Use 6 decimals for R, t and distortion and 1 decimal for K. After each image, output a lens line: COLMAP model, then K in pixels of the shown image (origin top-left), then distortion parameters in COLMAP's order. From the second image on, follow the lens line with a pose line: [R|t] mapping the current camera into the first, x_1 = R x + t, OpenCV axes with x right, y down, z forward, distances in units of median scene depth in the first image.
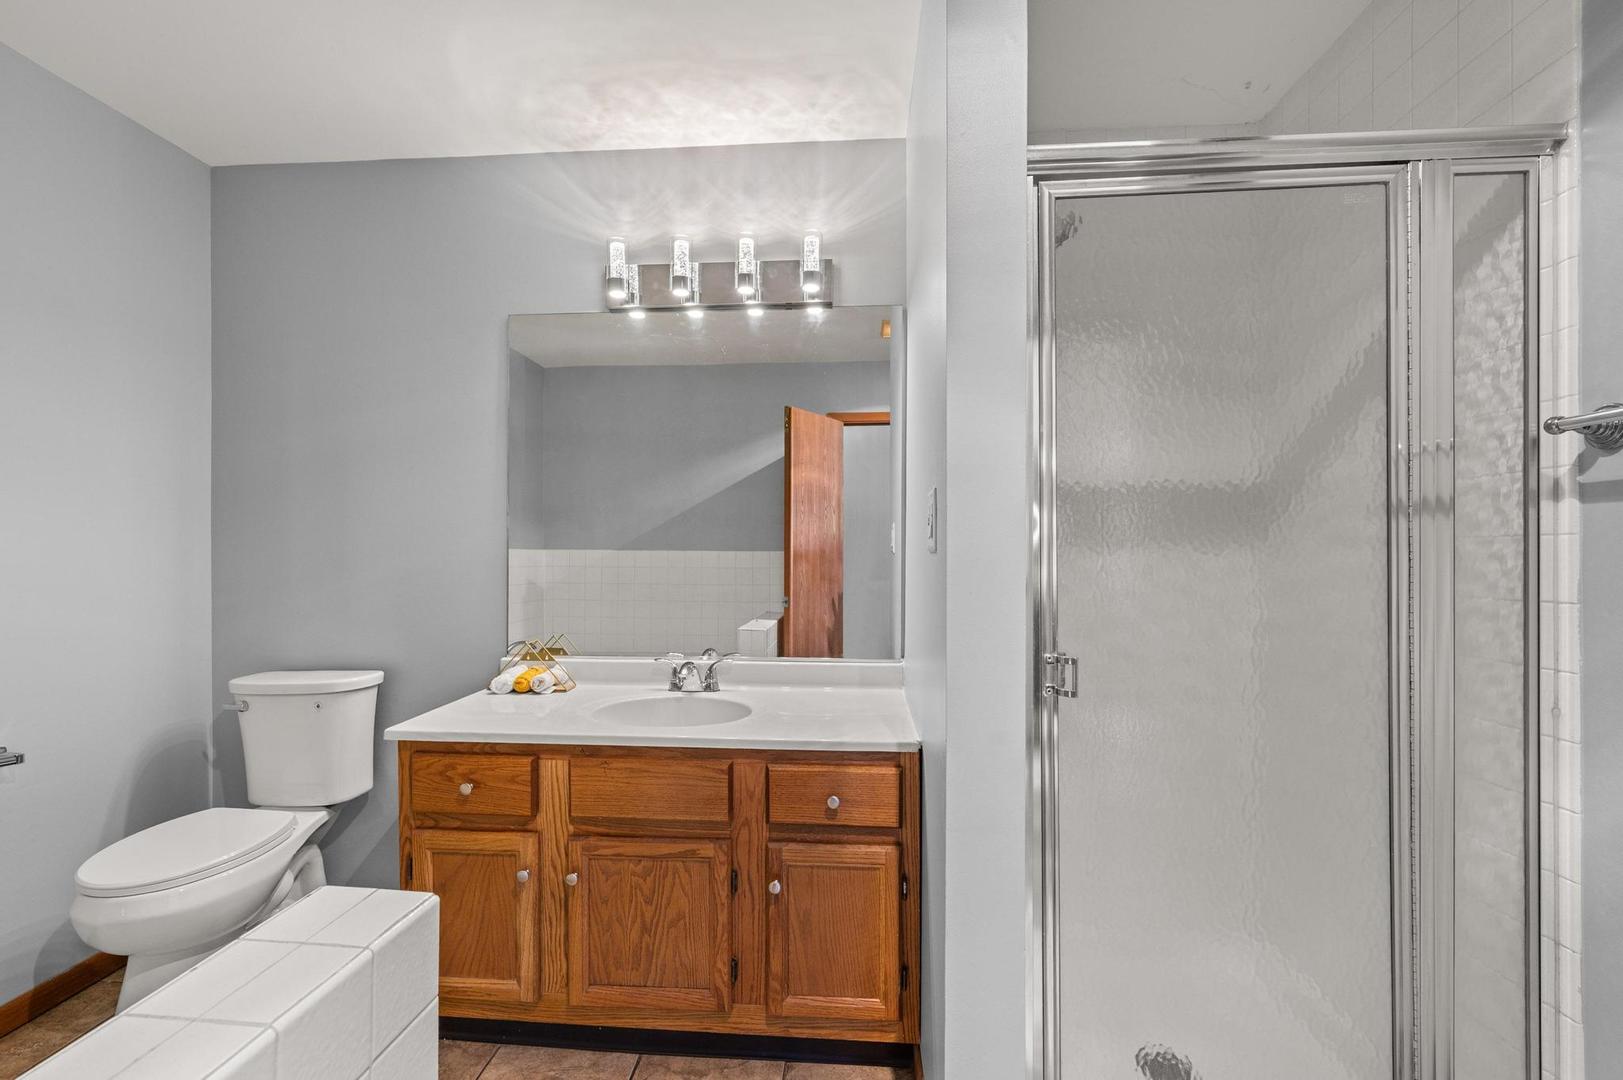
lens RADIAL K [[669.0, 0, 809.0], [0, 669.0, 544.5], [0, 0, 1]] dist [0.001536, -0.000826]
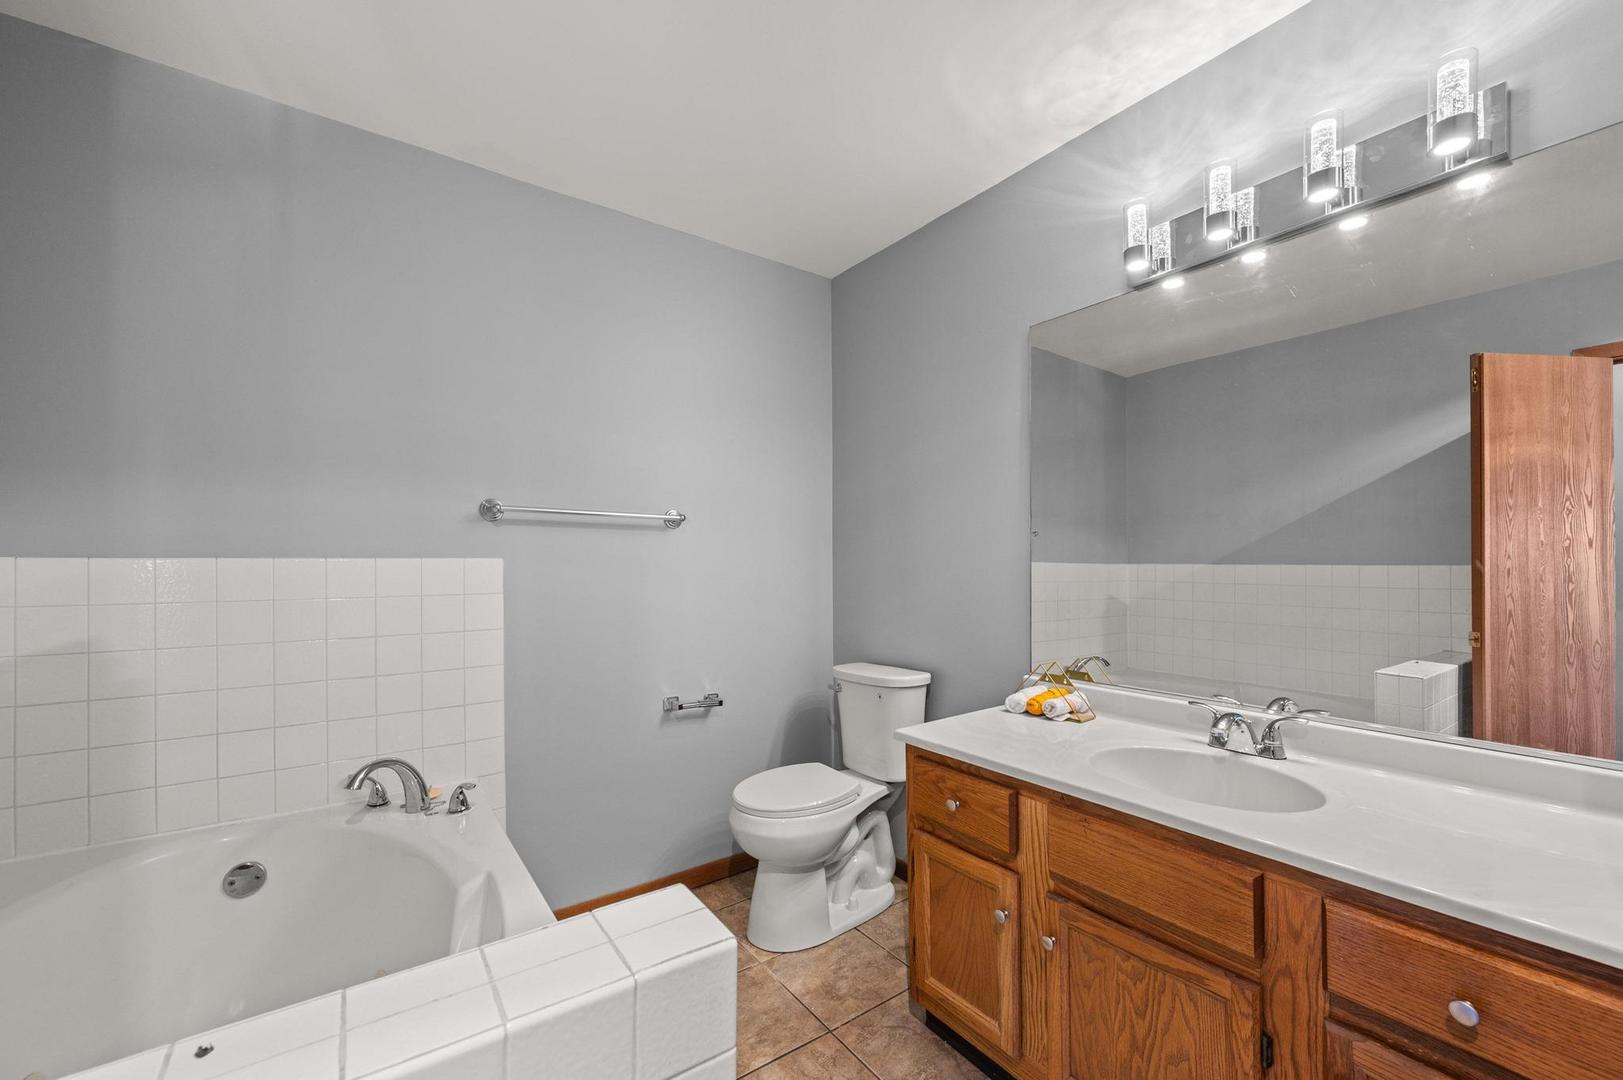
lens RADIAL K [[643.9, 0, 817.4], [0, 643.9, 556.8], [0, 0, 1]] dist [-0.004117, 0.000933]
pose [[0.650737, -0.012001, -0.759208, 0.068621], [0.009761, 0.999925, -0.007439, -0.000953], [0.759240, -0.002570, 0.650806, 0.164867]]
